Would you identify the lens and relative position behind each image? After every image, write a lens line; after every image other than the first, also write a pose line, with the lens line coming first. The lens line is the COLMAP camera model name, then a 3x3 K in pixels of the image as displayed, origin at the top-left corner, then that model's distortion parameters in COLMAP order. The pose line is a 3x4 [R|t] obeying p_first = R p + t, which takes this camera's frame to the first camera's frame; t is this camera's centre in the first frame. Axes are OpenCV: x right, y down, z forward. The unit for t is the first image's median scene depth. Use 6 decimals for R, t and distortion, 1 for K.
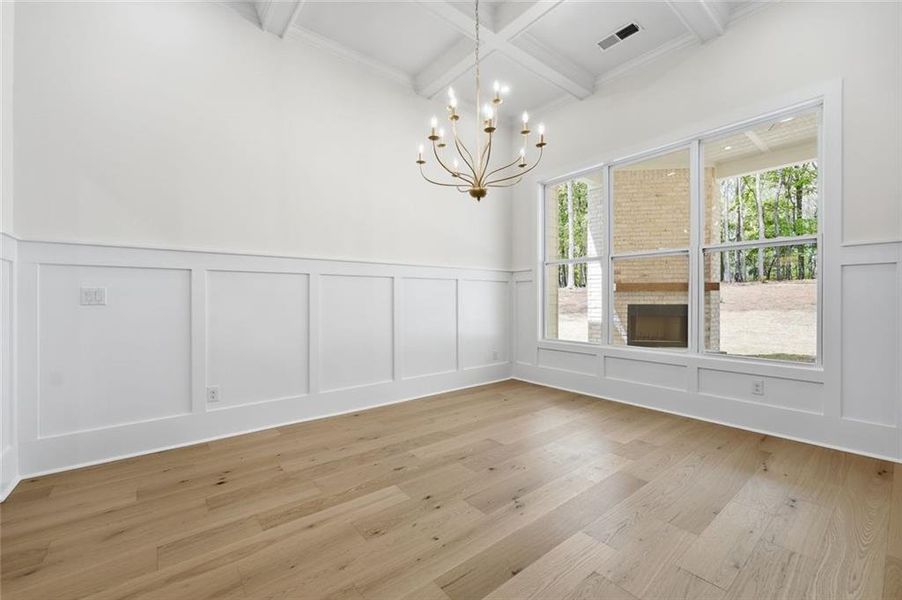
lens RADIAL K [[367.2, 0, 449.1], [0, 367.2, 299.0], [0, 0, 1]] dist [-0.004025, -0.000093]
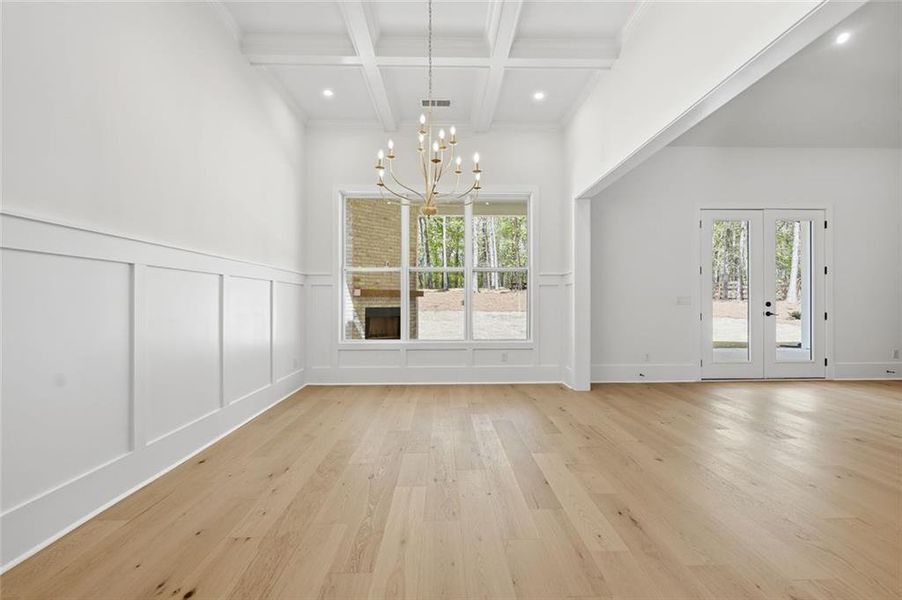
lens RADIAL K [[367.2, 0, 449.1], [0, 367.2, 299.0], [0, 0, 1]] dist [-0.004025, -0.000093]
pose [[0.608485, 0.008725, 0.793518, -0.386871], [-0.000139, 0.999941, -0.010888, 0.000045], [-0.793566, 0.006515, 0.608450, 0.117059]]
